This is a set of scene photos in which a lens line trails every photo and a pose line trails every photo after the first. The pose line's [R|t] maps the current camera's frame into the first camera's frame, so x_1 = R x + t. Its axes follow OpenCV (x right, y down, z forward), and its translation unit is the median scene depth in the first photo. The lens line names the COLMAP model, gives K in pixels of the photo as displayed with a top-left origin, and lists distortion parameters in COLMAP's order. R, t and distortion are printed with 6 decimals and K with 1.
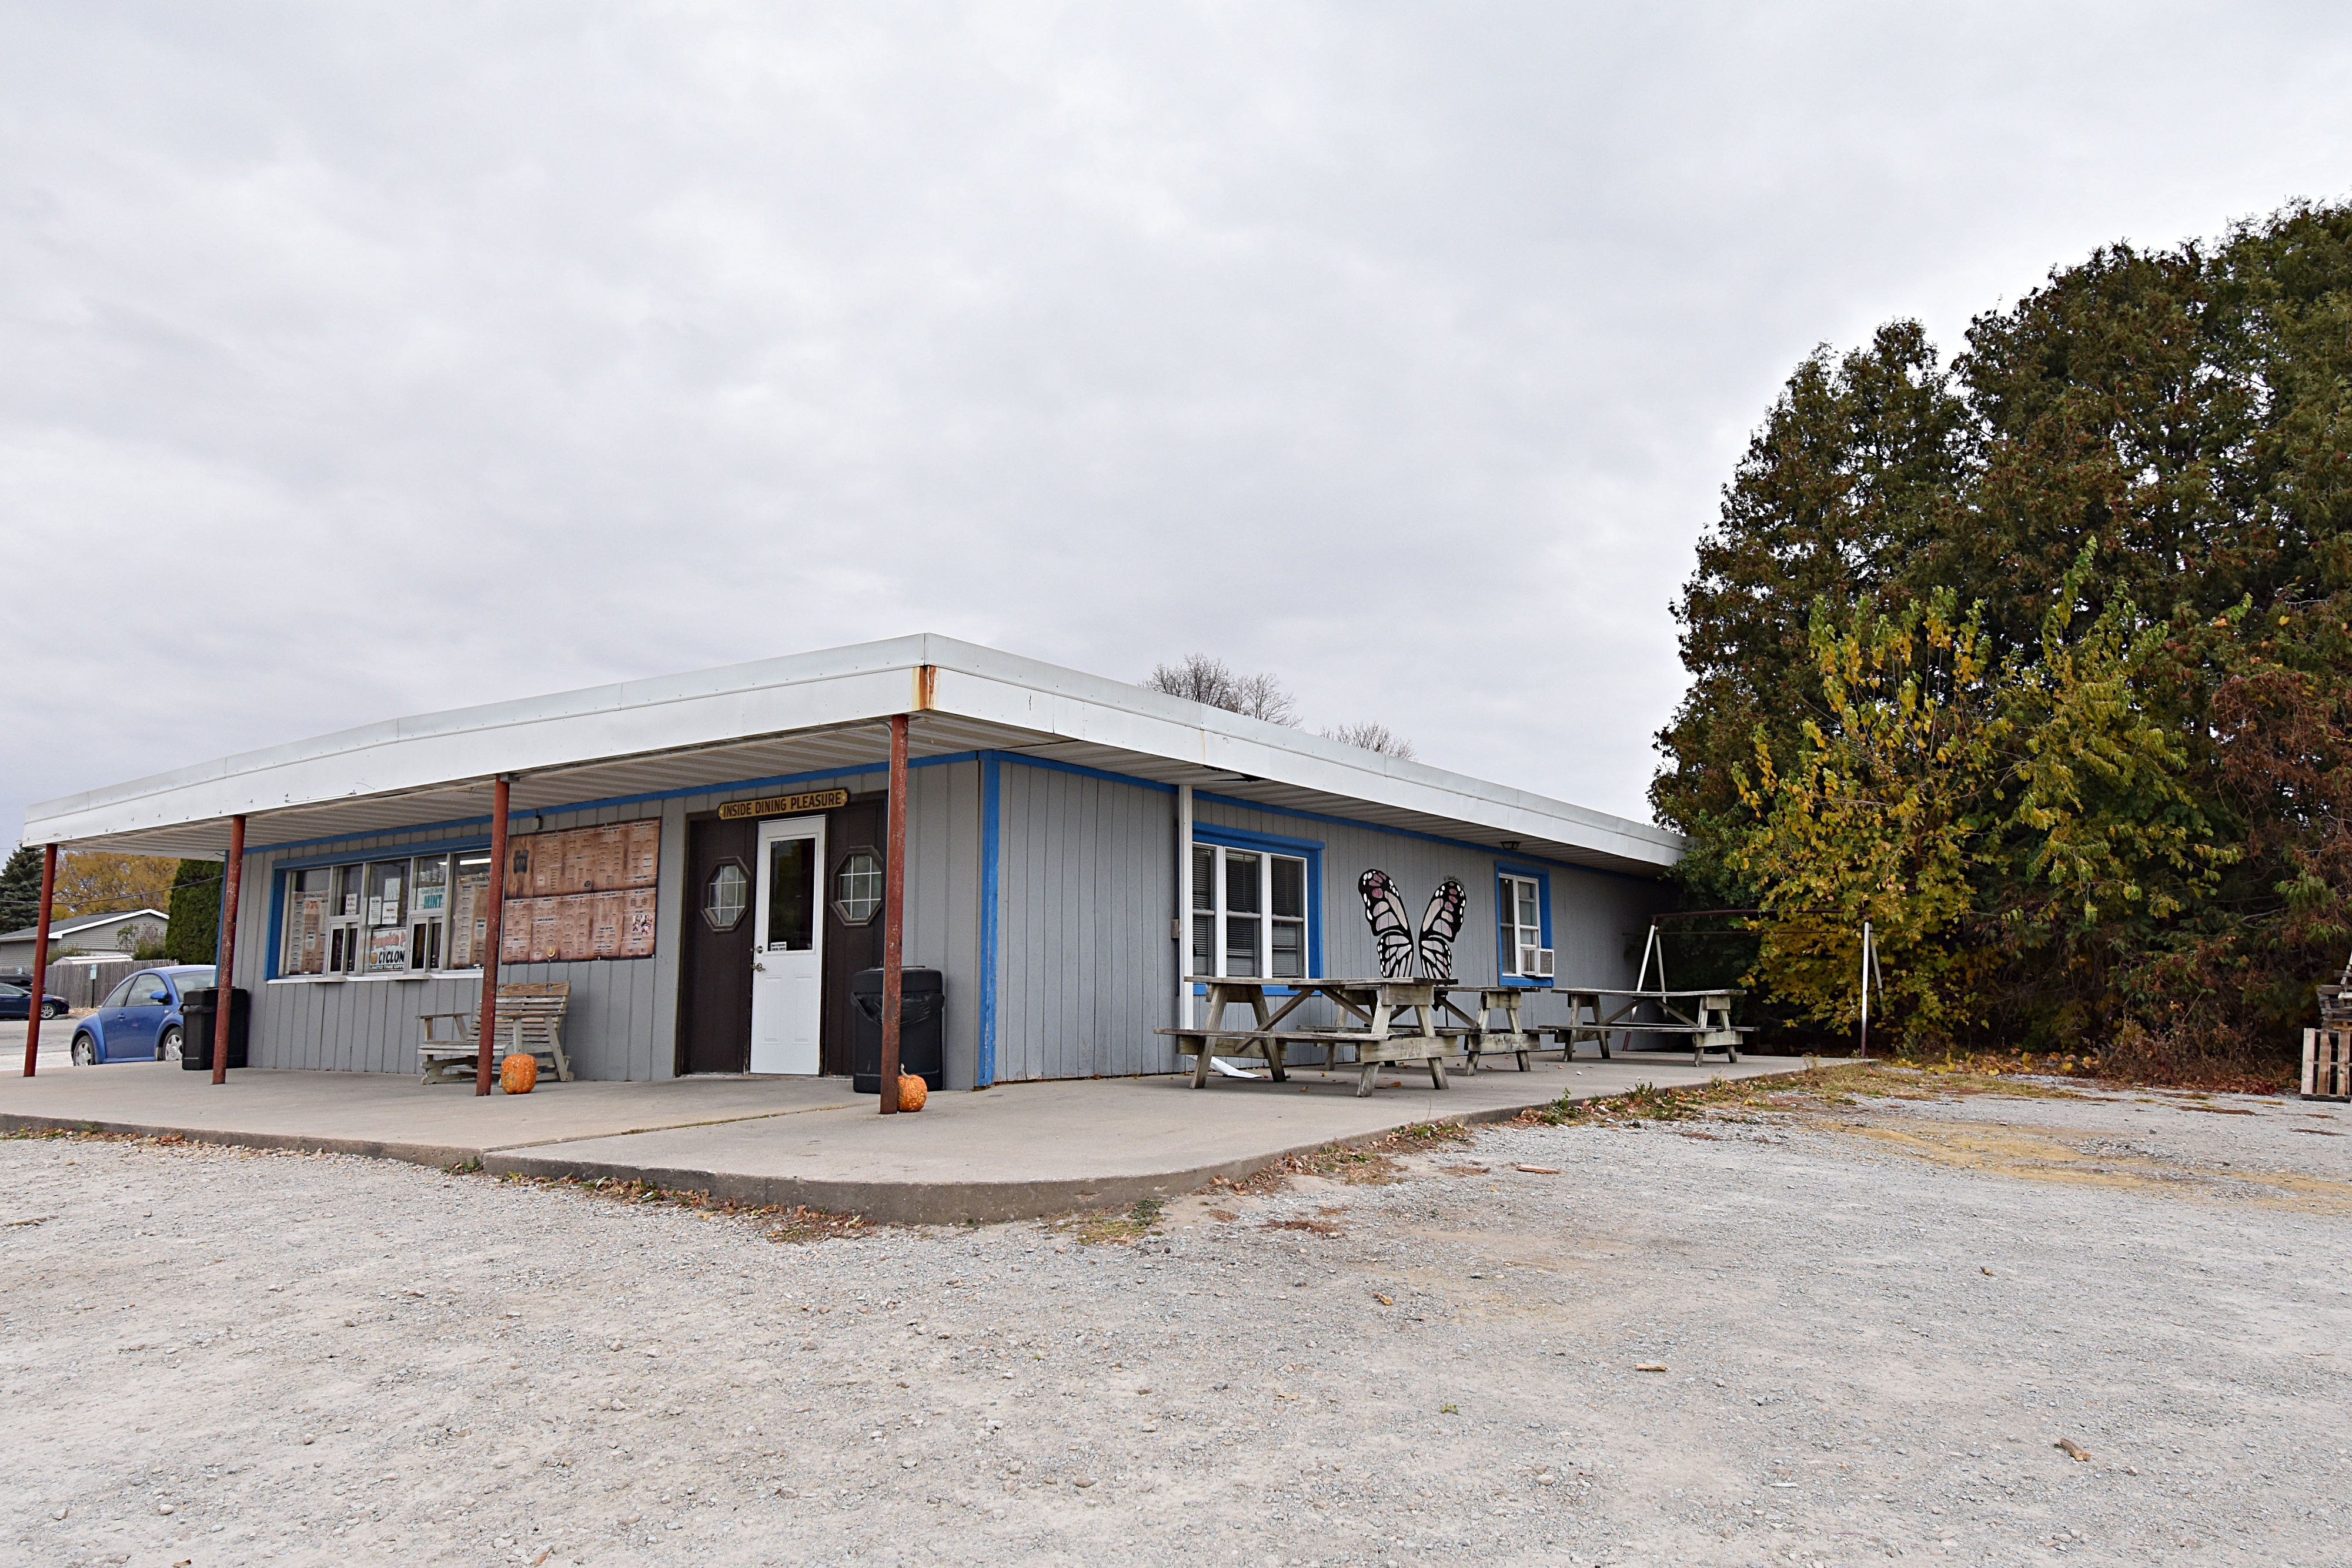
lens RADIAL K [[1558.9, 0, 1175.6], [0, 1558.9, 785.8], [0, 0, 1]] dist [0.007767, 0.004651]
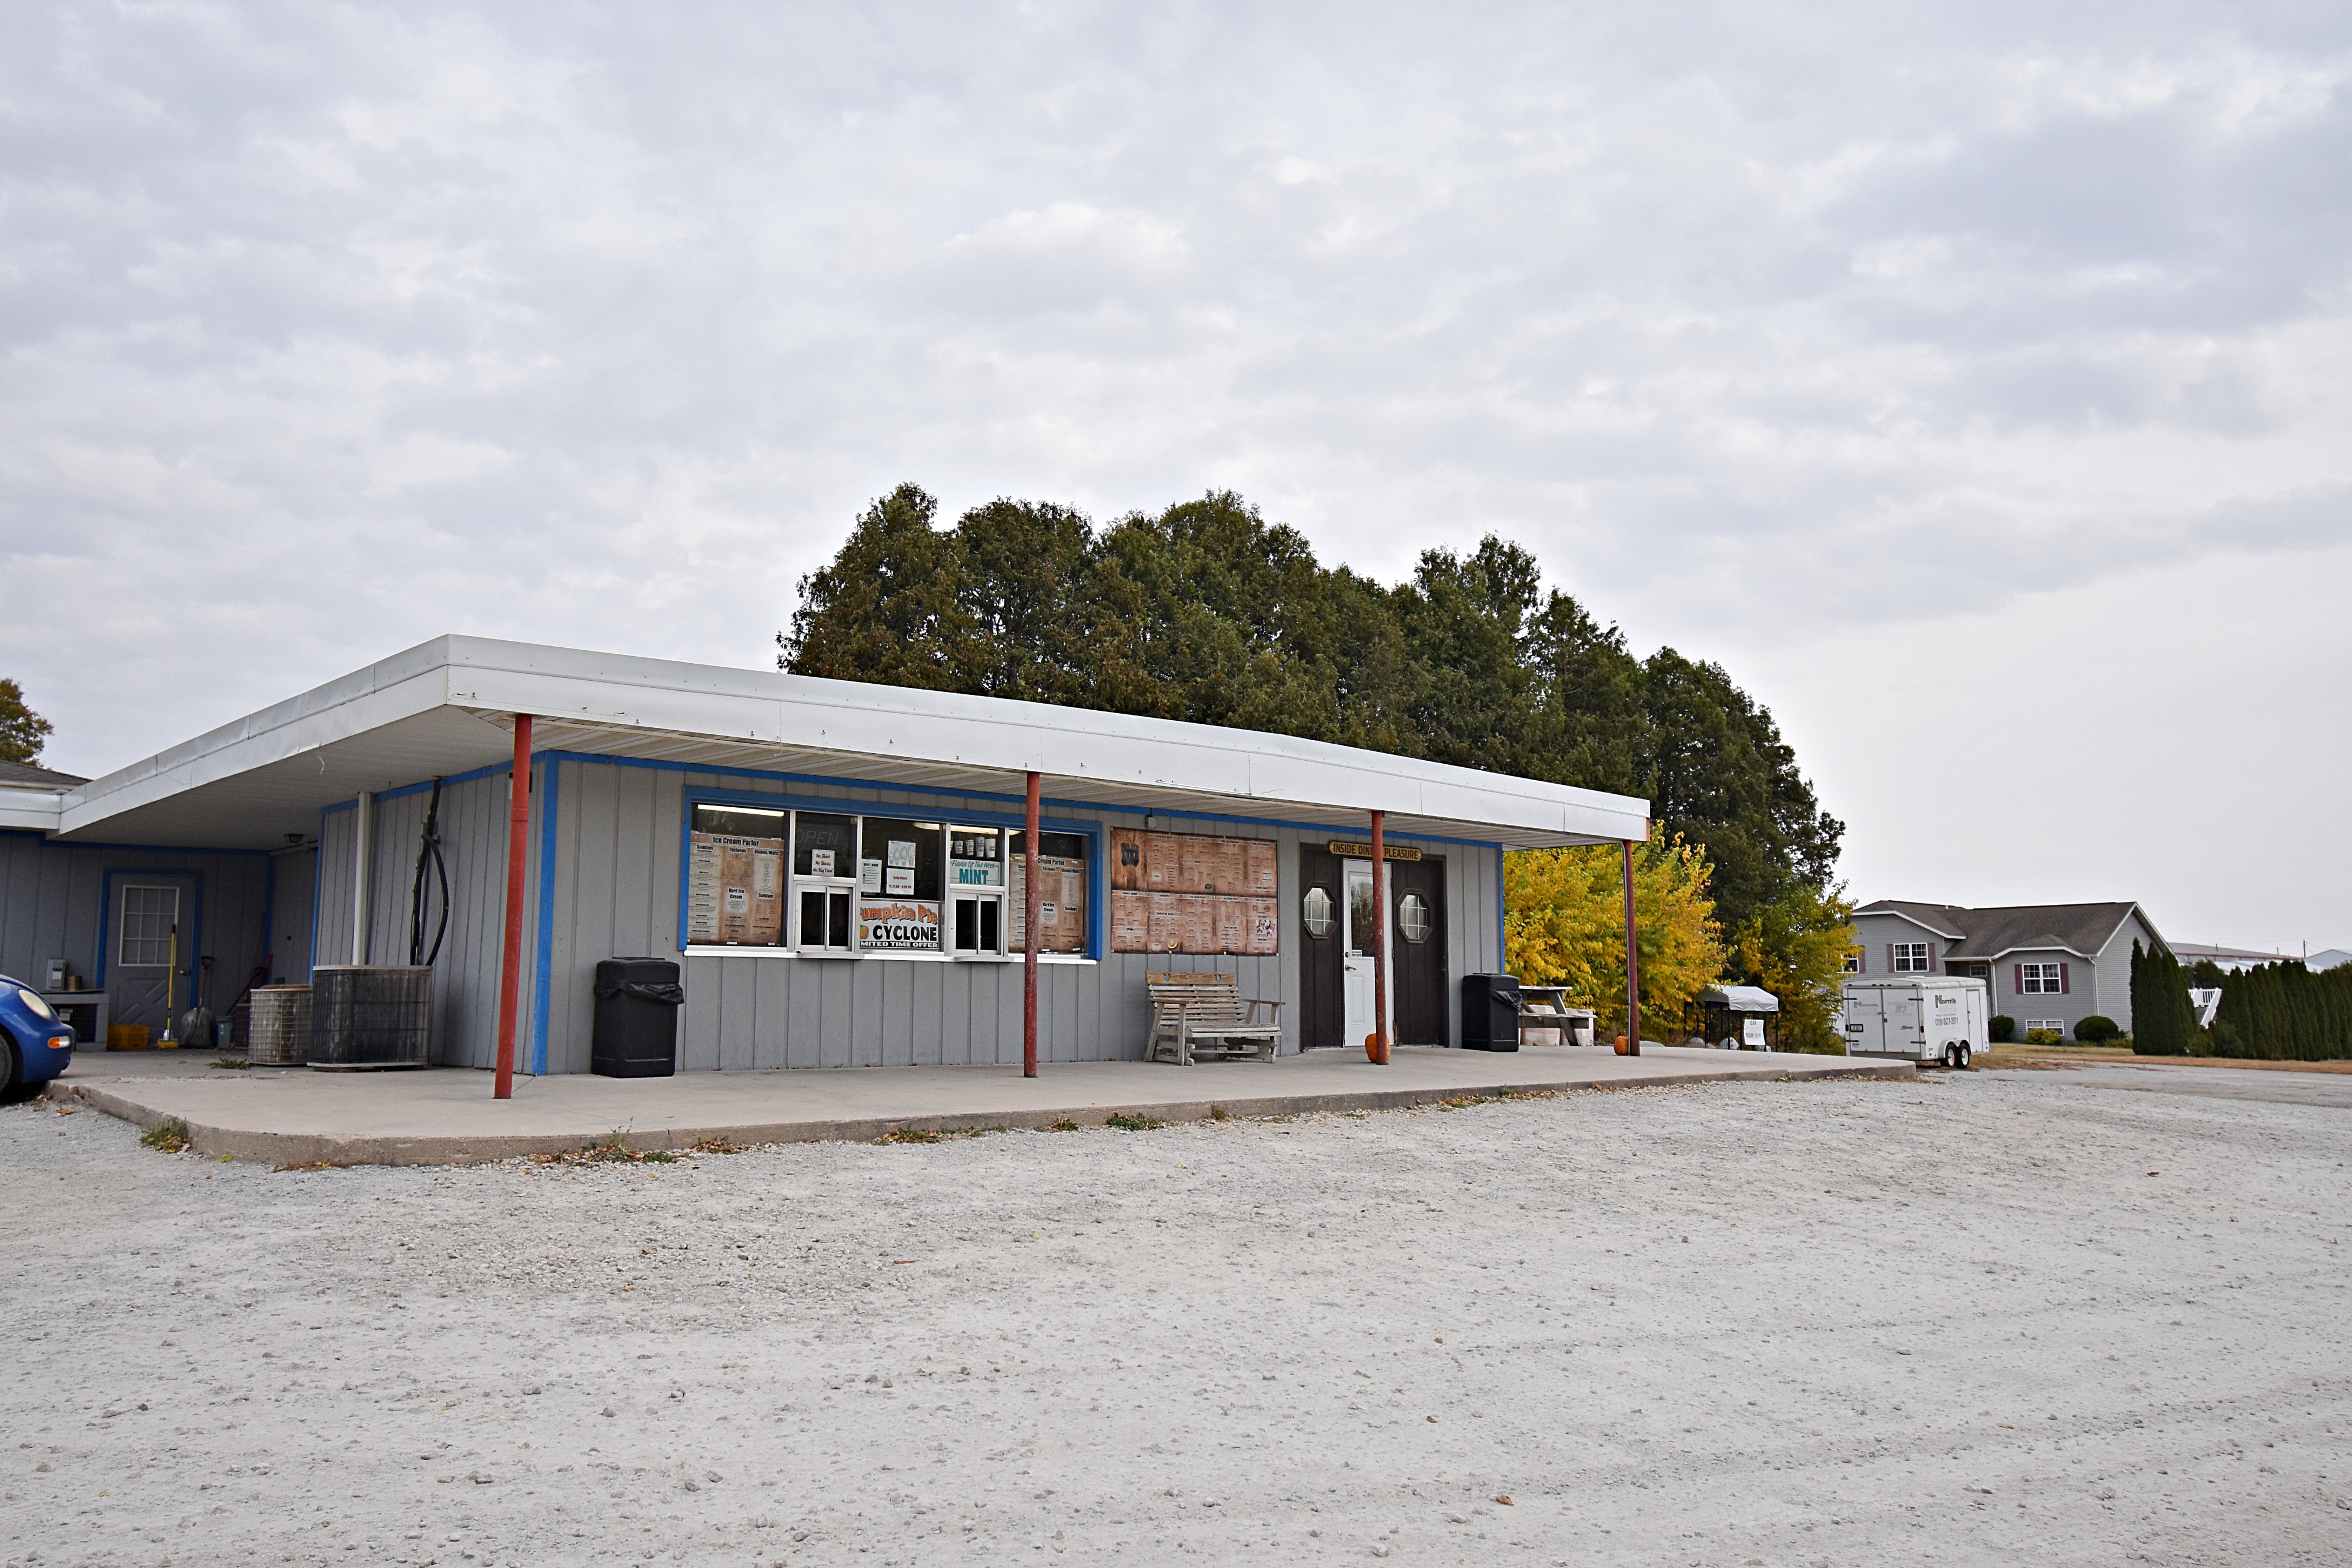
lens RADIAL K [[1744.7, 0, 1180.1], [0, 1744.7, 782.8], [0, 0, 1]] dist [0.051730, 0.000513]
pose [[0.221687, 0.131526, 0.966207, -1.545977], [-0.137941, 0.985127, -0.102452, 0.116186], [-0.965312, -0.110567, 0.236533, 0.699489]]
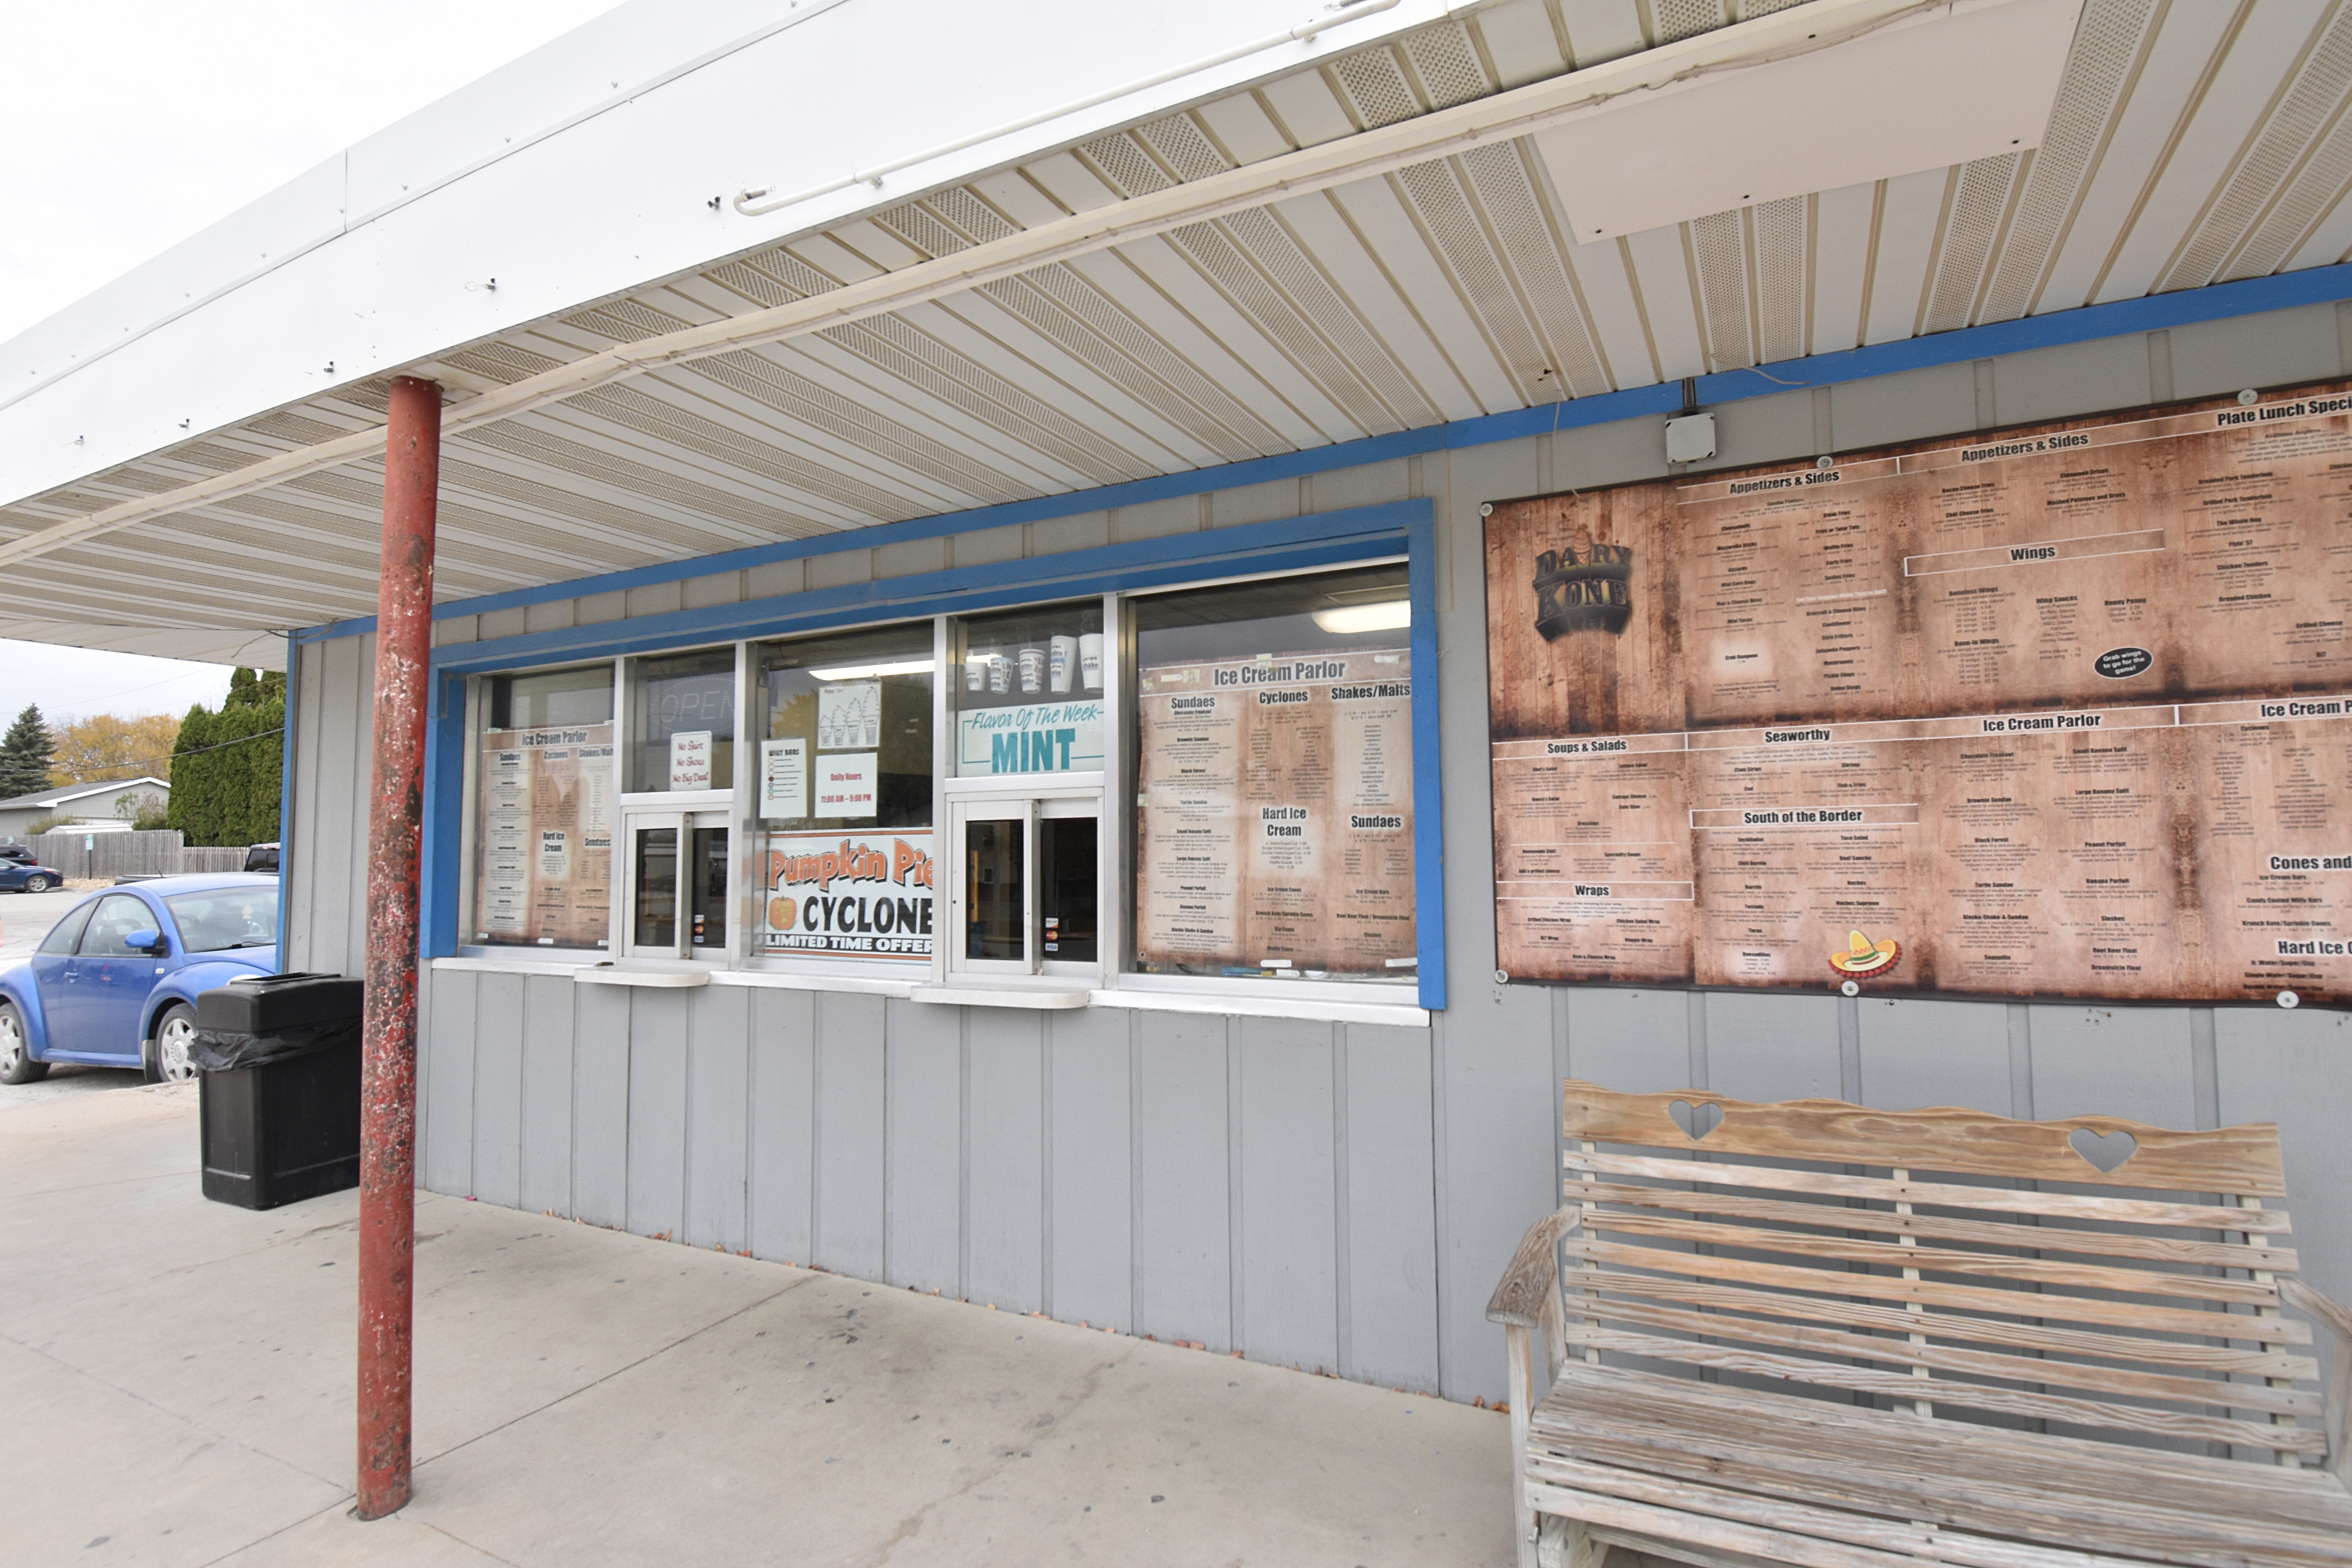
lens RADIAL K [[1199.6, 0, 1180.2], [0, 1199.6, 780.6], [0, 0, 1]] dist [-0.003797, -0.004380]
pose [[0.991479, 0.003677, 0.130215, -0.513173], [-0.013791, 0.996947, 0.076856, 0.065608], [-0.129535, -0.077997, 0.988503, 0.810441]]
